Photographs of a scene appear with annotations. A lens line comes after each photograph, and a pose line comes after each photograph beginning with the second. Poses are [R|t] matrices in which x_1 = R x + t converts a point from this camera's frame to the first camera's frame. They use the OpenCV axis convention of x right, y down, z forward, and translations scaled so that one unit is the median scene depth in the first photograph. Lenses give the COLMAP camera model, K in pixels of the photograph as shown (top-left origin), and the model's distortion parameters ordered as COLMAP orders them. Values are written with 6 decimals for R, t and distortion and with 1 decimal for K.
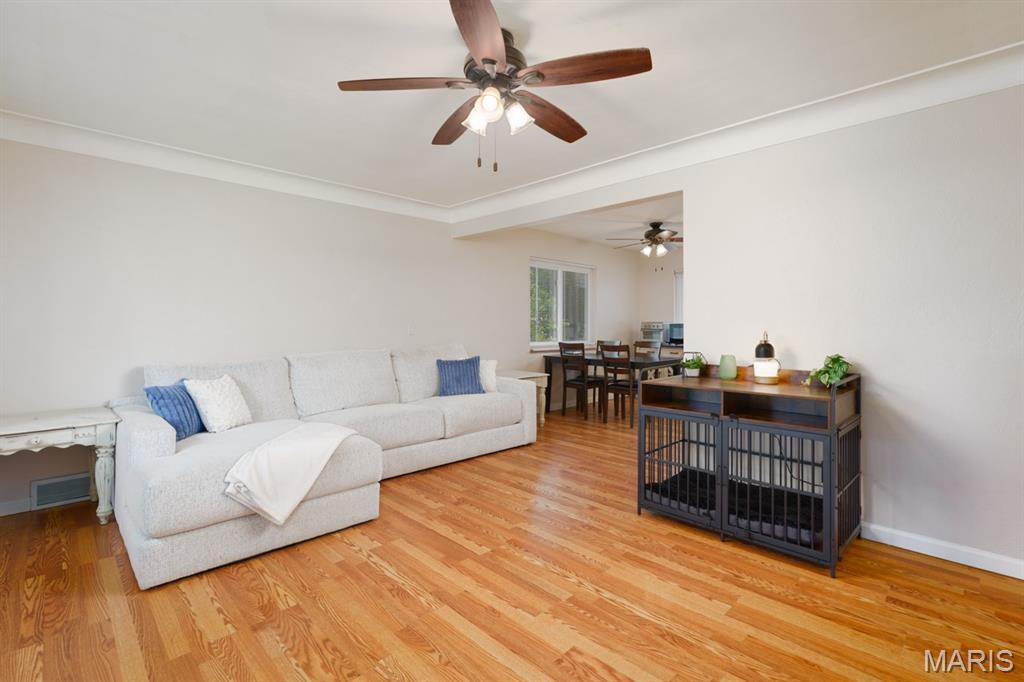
lens RADIAL K [[467.7, 0, 513.2], [0, 467.7, 333.5], [0, 0, 1]] dist [-0.005583, -0.000058]
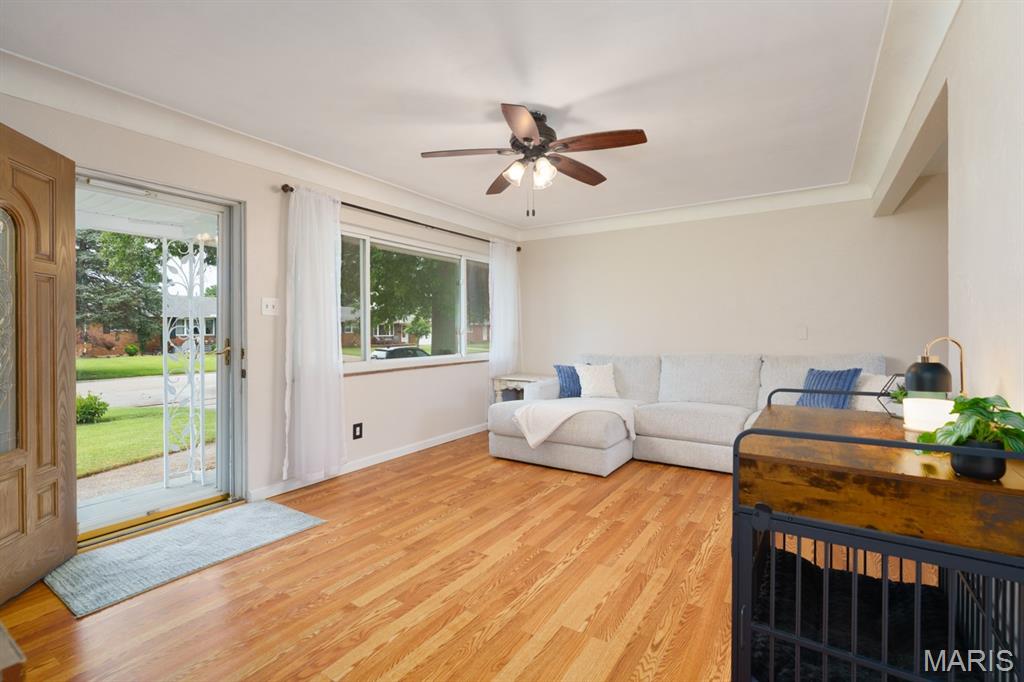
lens RADIAL K [[467.7, 0, 513.2], [0, 467.7, 333.5], [0, 0, 1]] dist [-0.005583, -0.000058]
pose [[0.216595, 0.004999, -0.976249, 1.178872], [-0.009046, 0.999954, 0.003113, -0.010169], [0.976220, 0.008157, 0.216631, 0.580617]]
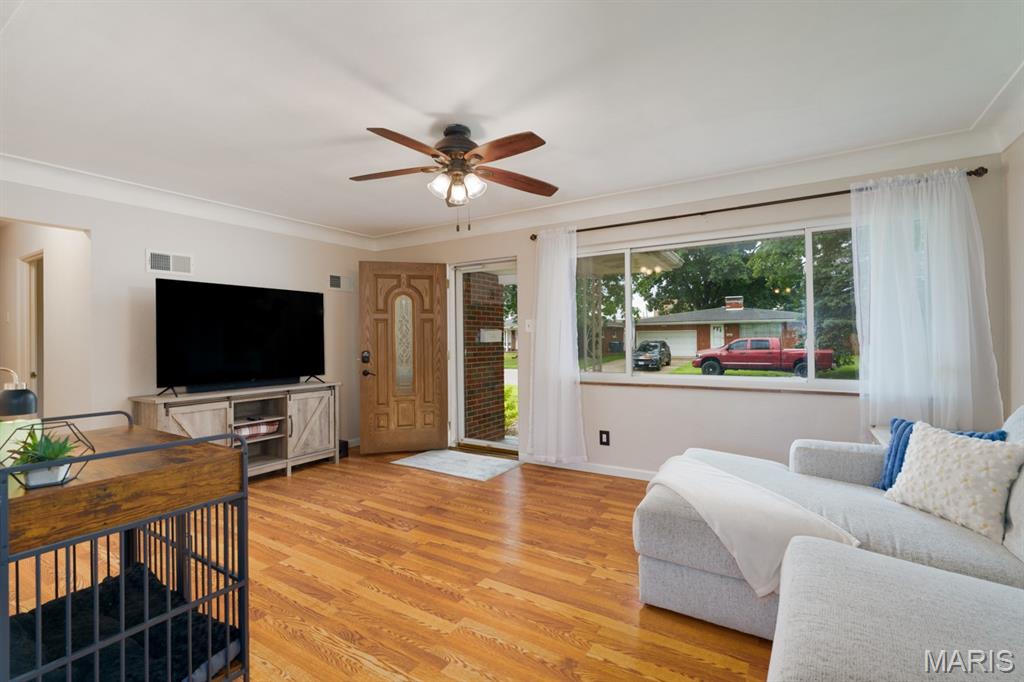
lens RADIAL K [[467.7, 0, 513.2], [0, 467.7, 333.5], [0, 0, 1]] dist [-0.005583, -0.000058]
pose [[-0.973984, 0.005252, -0.226557, 0.103132], [0.004825, 0.999985, 0.002442, -0.054391], [0.226566, 0.001285, -0.973995, 2.133727]]
